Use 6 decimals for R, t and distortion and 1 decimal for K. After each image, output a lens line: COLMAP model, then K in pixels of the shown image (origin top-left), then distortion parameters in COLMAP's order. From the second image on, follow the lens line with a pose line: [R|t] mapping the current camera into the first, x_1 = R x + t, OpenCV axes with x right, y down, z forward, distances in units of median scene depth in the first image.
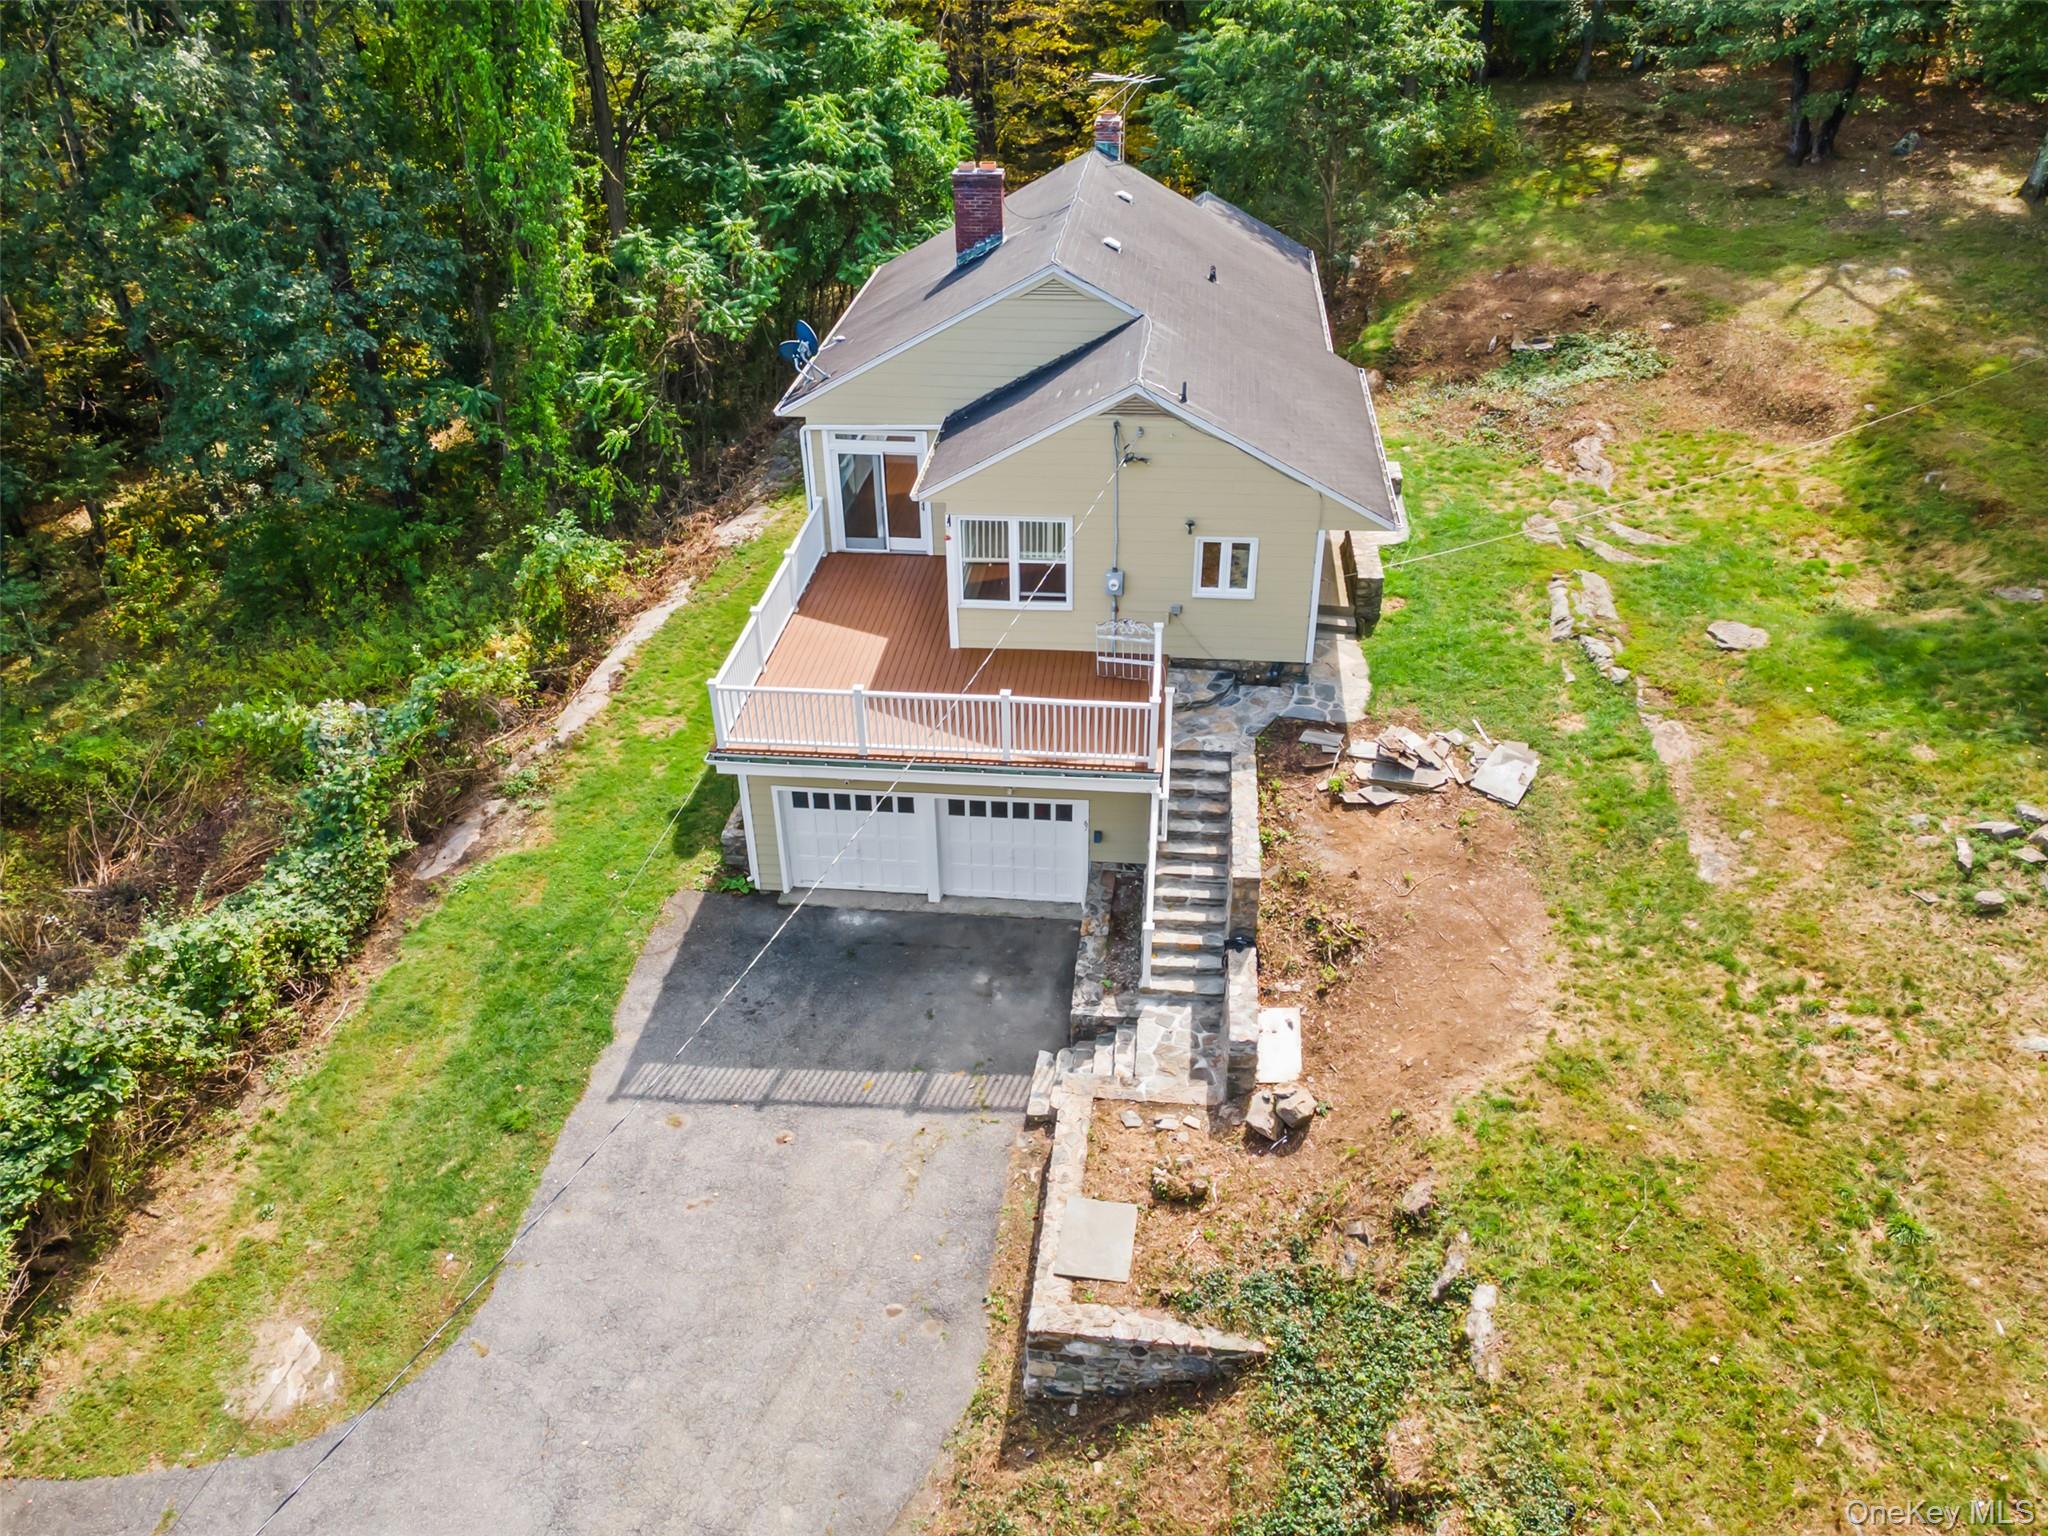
lens RADIAL K [[1559.7, 0, 1024.8], [0, 1559.7, 773.3], [0, 0, 1]] dist [0.010251, 0.058799]
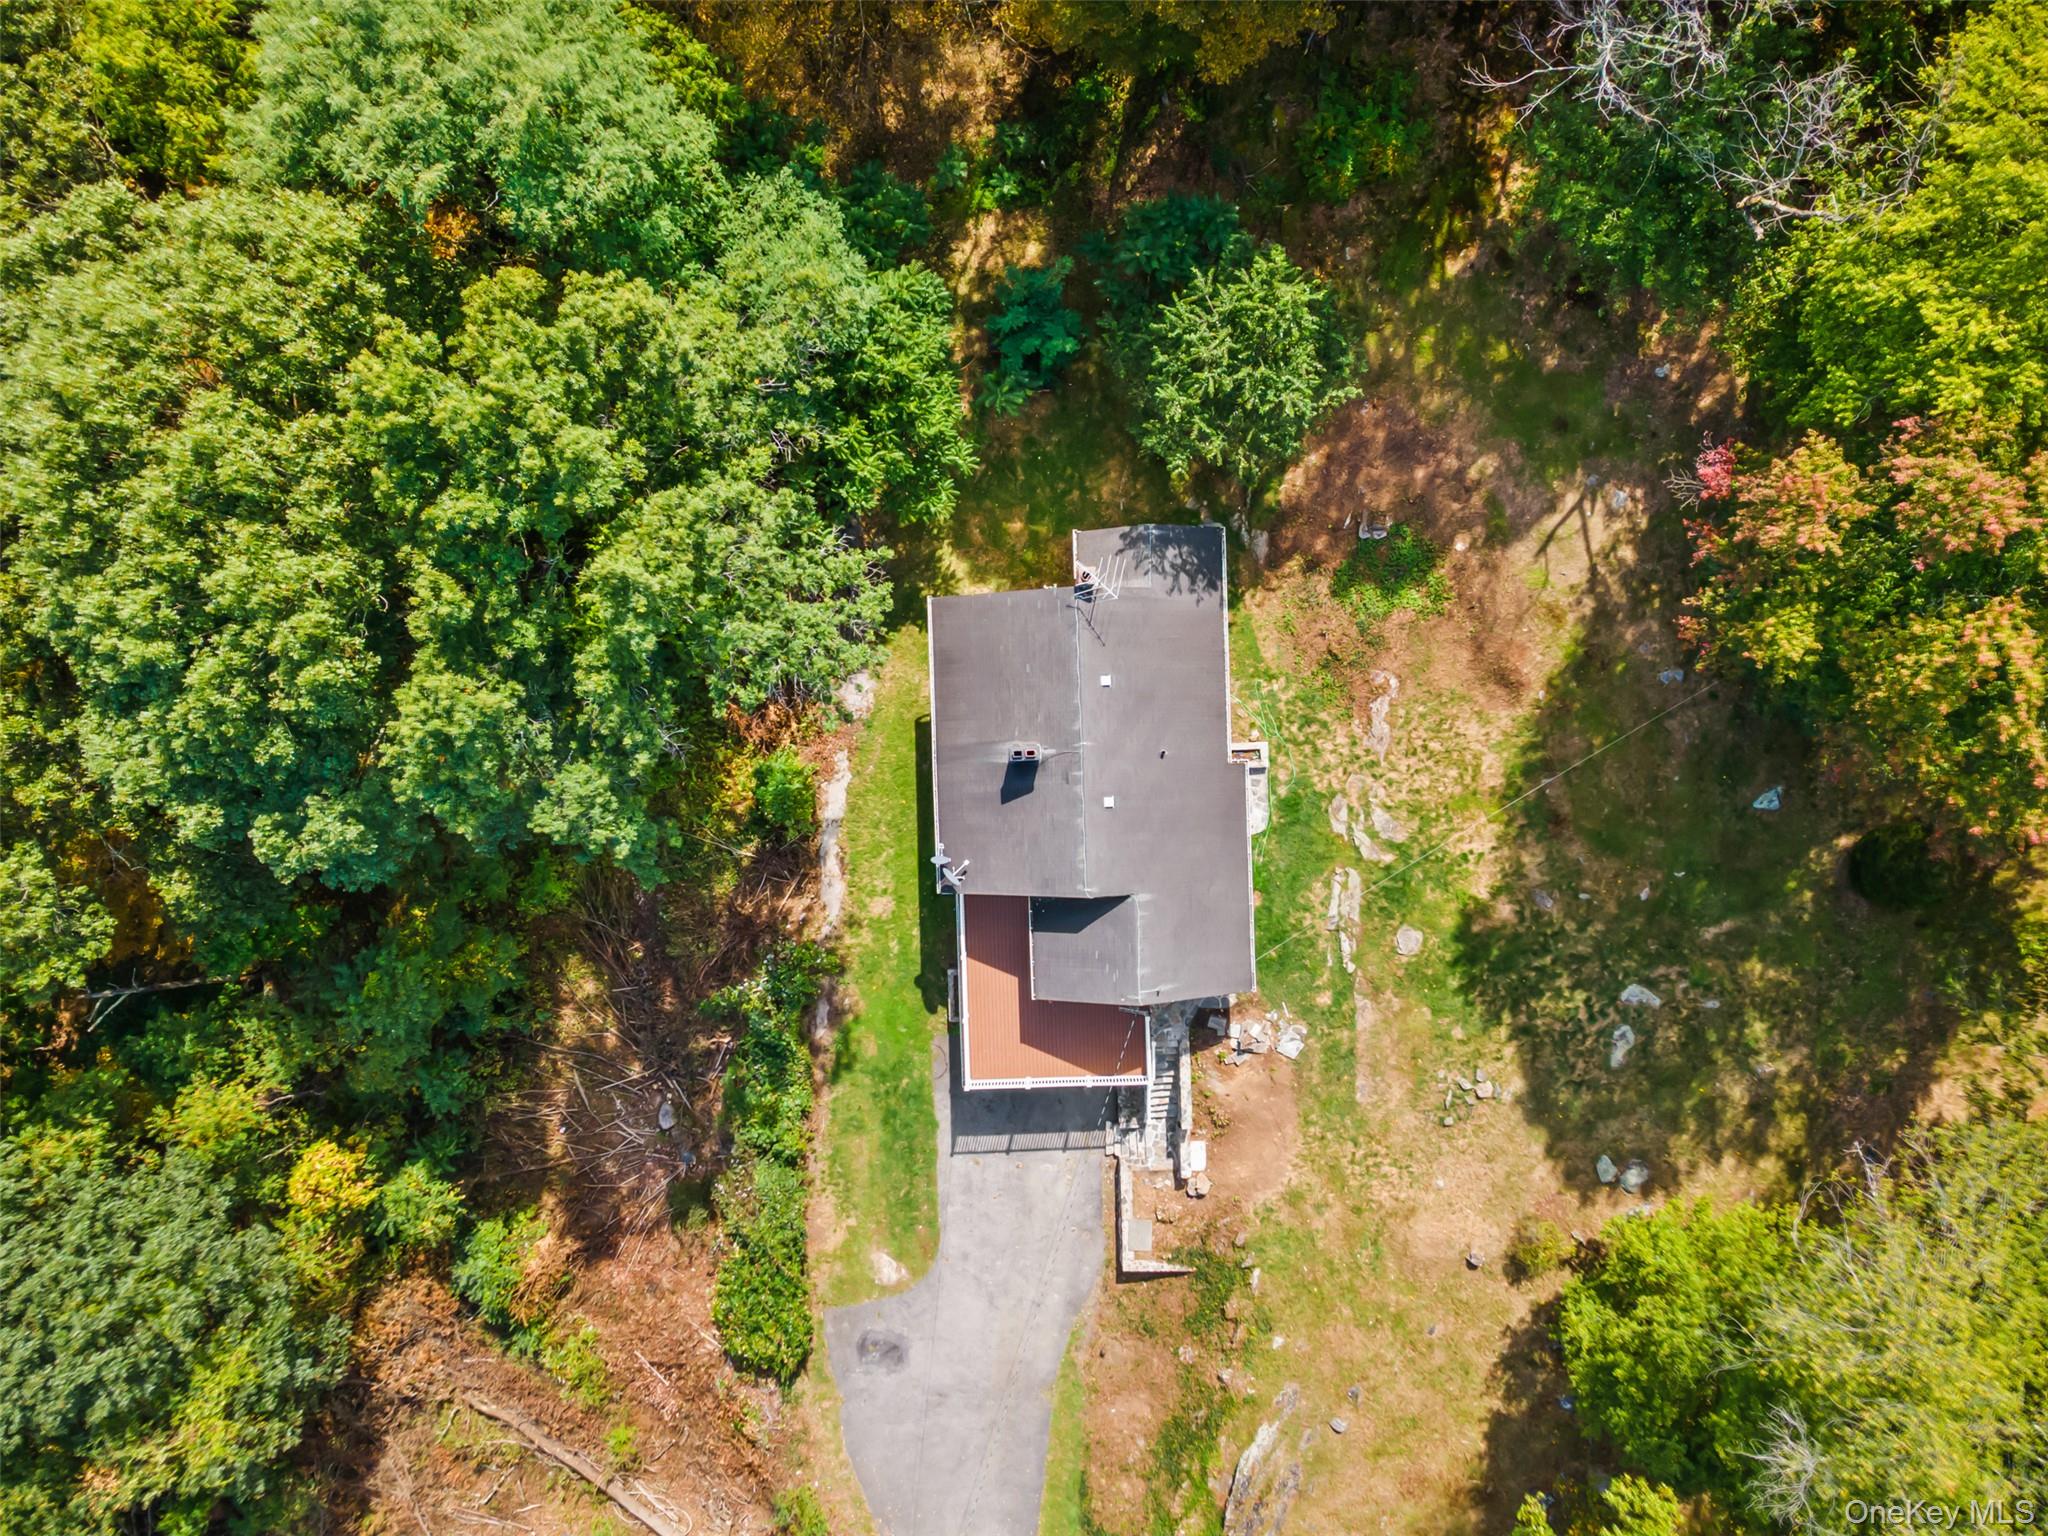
lens RADIAL K [[1559.7, 0, 1026.7], [0, 1559.7, 764.6], [0, 0, 1]] dist [0.010251, 0.058799]
pose [[0.991057, -0.132719, -0.013844, -0.008602], [0.081953, 0.523504, 0.848073, -2.338808], [-0.105308, -0.841623, 0.529699, 0.125084]]
